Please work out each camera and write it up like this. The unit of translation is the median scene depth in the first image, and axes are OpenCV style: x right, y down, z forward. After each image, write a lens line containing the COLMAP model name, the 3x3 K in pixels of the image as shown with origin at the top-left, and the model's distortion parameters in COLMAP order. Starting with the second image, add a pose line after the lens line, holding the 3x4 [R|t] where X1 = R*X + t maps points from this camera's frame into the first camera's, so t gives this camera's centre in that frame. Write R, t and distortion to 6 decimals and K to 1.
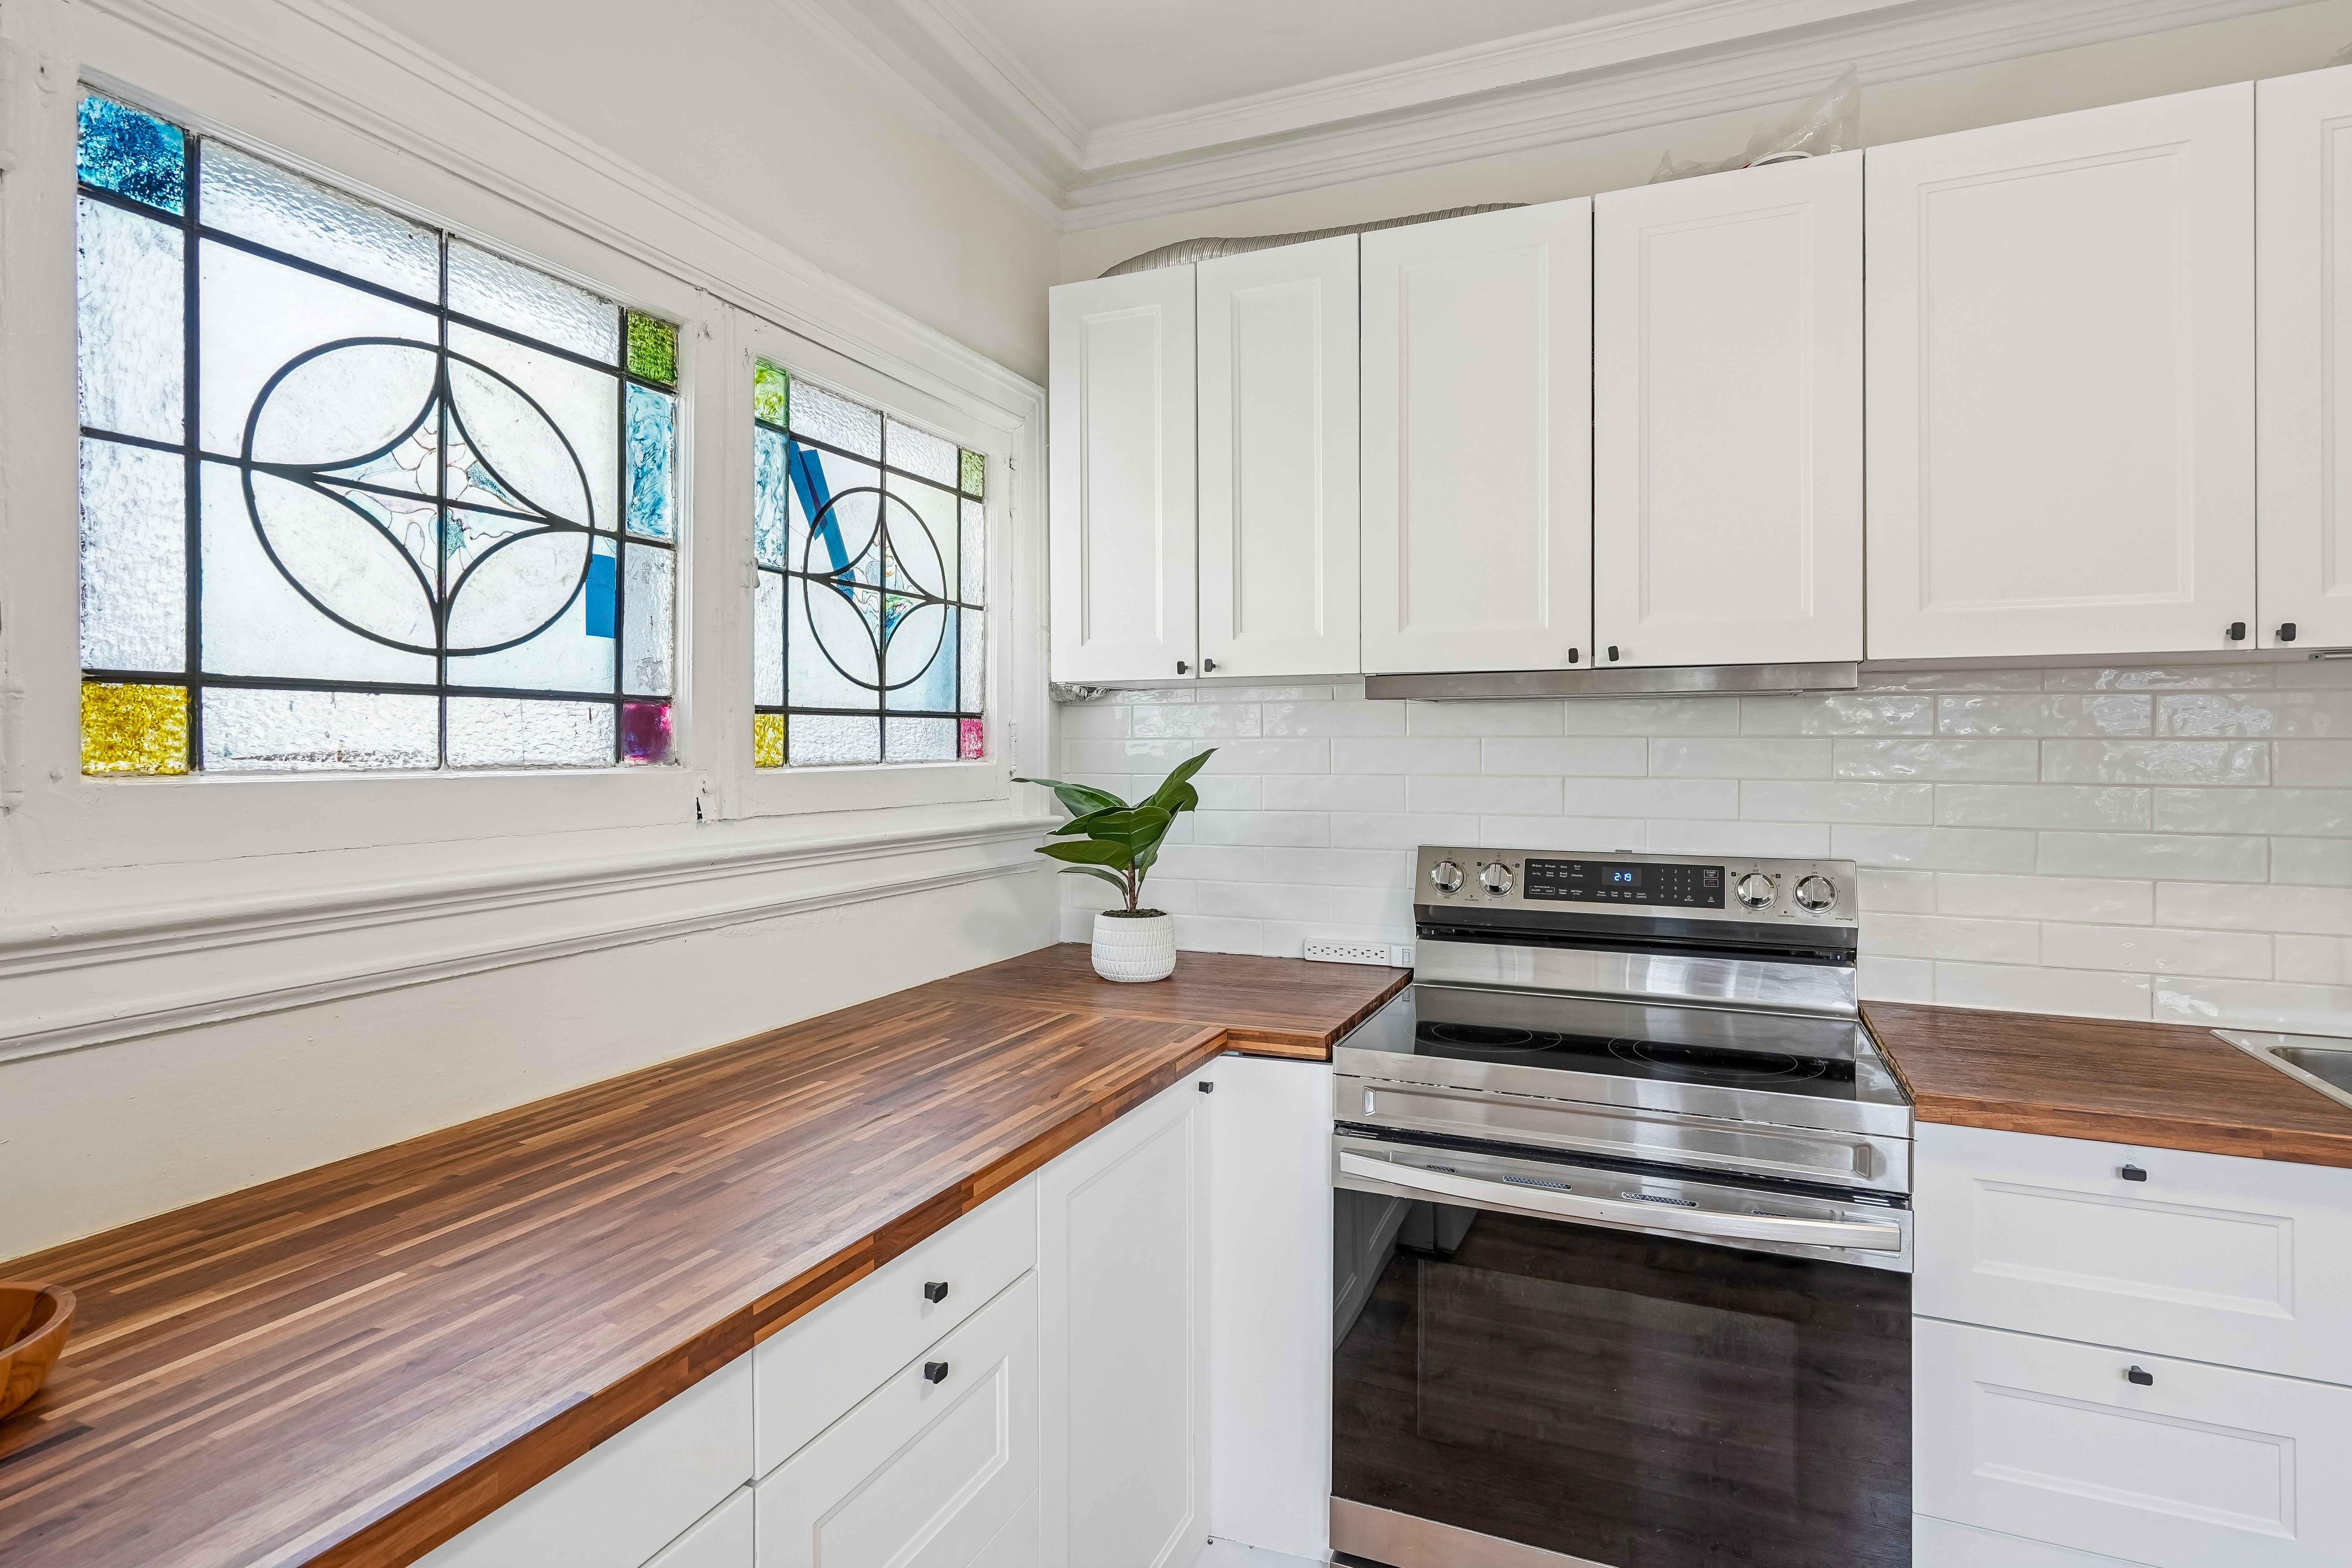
lens RADIAL K [[1220.6, 0, 1181.4], [0, 1220.6, 765.2], [0, 0, 1]] dist [0.003543, 0.002901]
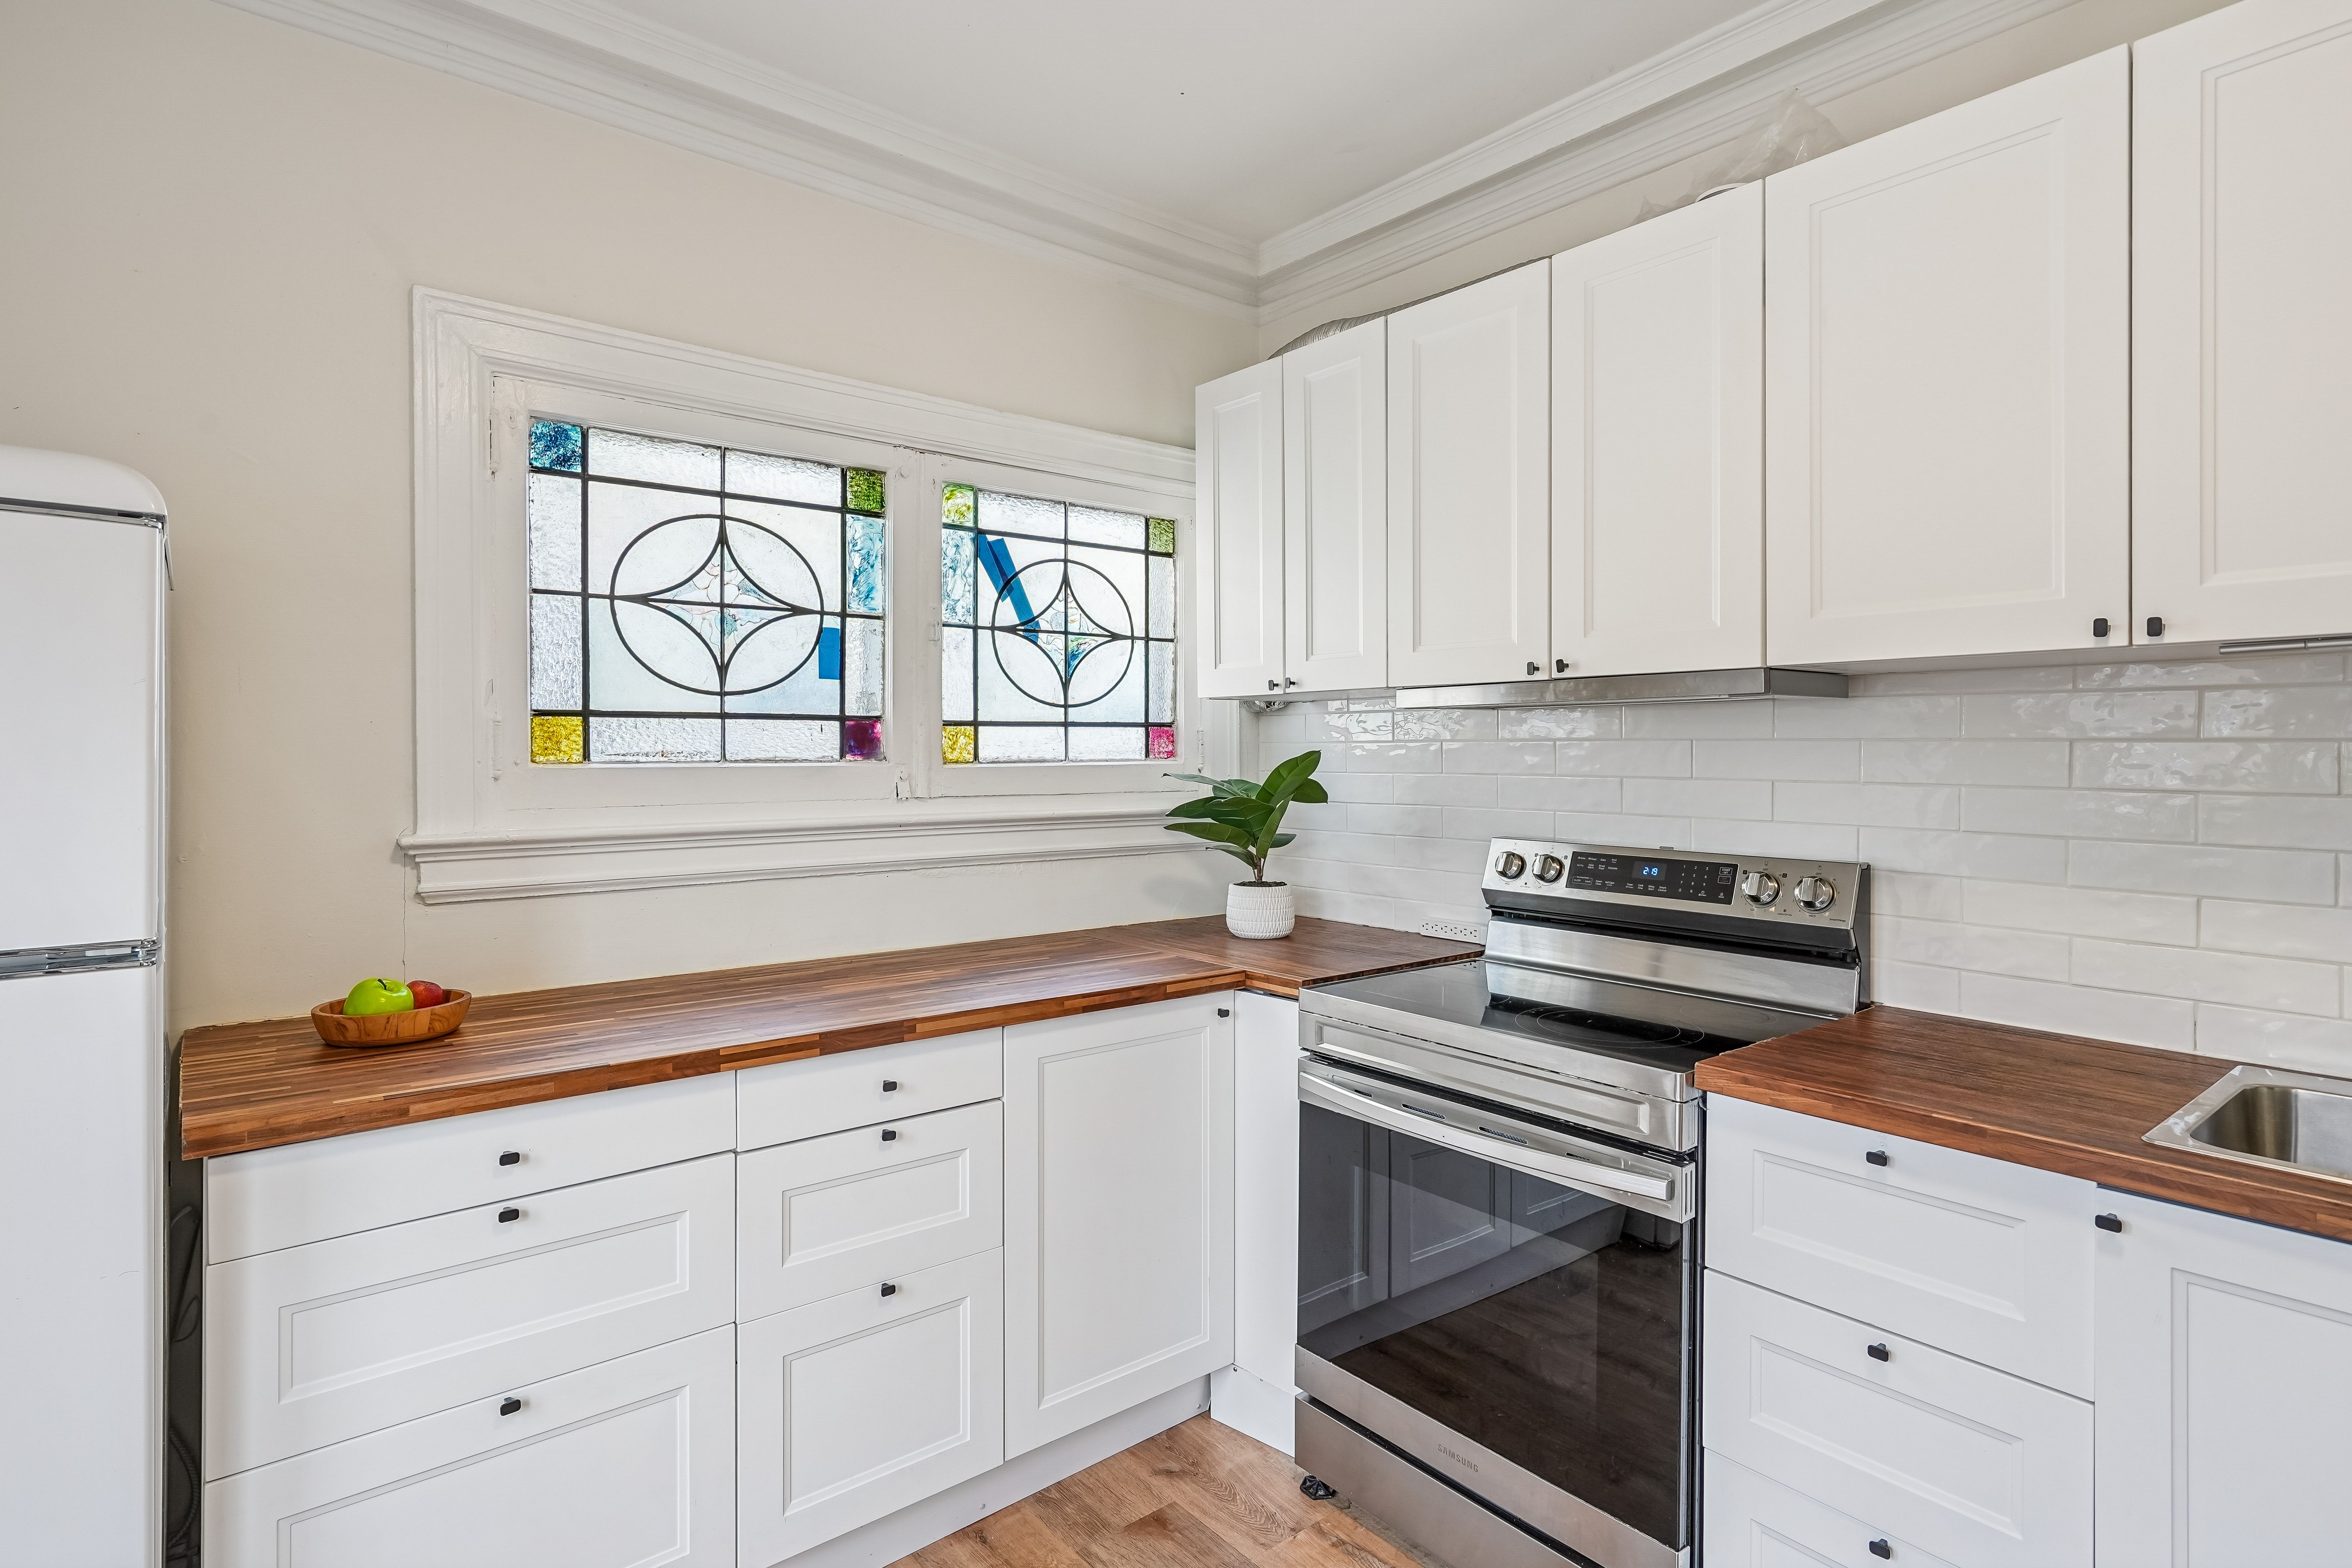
lens RADIAL K [[1220.6, 0, 1184.7], [0, 1220.6, 781.6], [0, 0, 1]] dist [0.003543, 0.002901]
pose [[0.881033, 0.012725, -0.472884, 0.592033], [-0.007676, 0.999891, 0.012606, 0.003443], [0.472993, -0.007477, 0.881034, -0.153201]]
